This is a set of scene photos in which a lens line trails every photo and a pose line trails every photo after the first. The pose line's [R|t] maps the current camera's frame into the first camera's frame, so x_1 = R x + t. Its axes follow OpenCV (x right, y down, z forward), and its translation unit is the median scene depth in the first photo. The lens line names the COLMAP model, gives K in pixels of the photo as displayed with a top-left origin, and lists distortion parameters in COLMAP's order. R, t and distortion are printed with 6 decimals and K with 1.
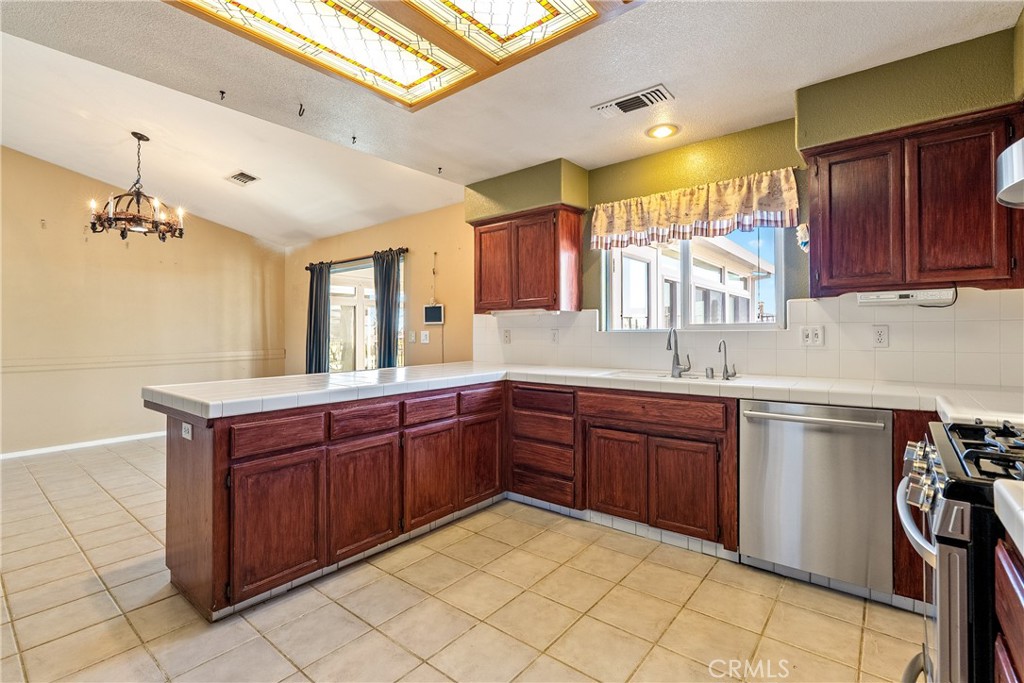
lens RADIAL K [[464.7, 0, 513.2], [0, 464.7, 335.3], [0, 0, 1]] dist [-0.009035, 0.000605]
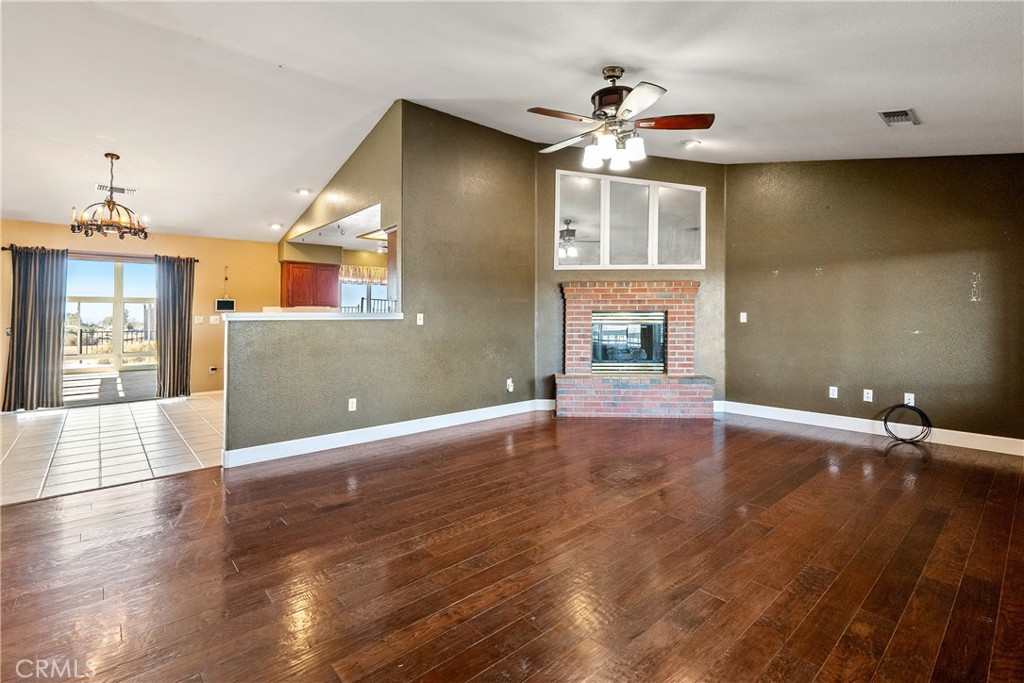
lens RADIAL K [[464.7, 0, 515.7], [0, 464.7, 310.5], [0, 0, 1]] dist [-0.009035, 0.000605]
pose [[0.159475, 0.004629, 0.987191, -1.554671], [-0.000902, 0.999989, -0.004543, -0.020869], [-0.987202, -0.000166, 0.159477, -0.225571]]
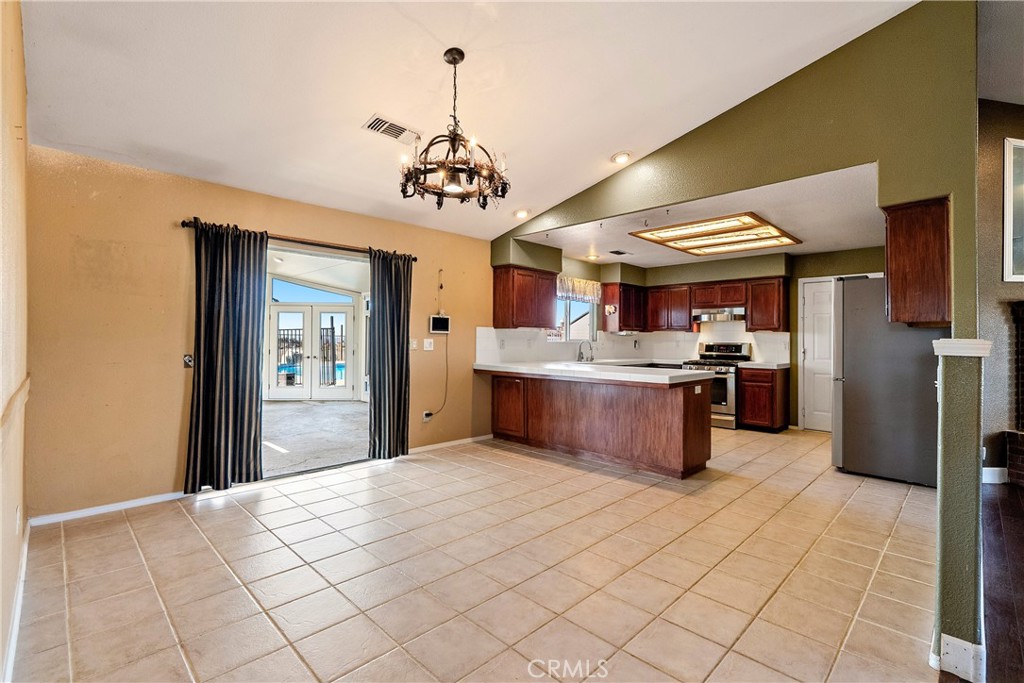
lens RADIAL K [[464.7, 0, 514.3], [0, 464.7, 340.4], [0, 0, 1]] dist [-0.009035, 0.000605]
pose [[0.105131, -0.002151, 0.994456, -1.253644], [-0.015857, 0.999867, 0.003839, -0.013562], [-0.994332, -0.016173, 0.105083, 0.696011]]
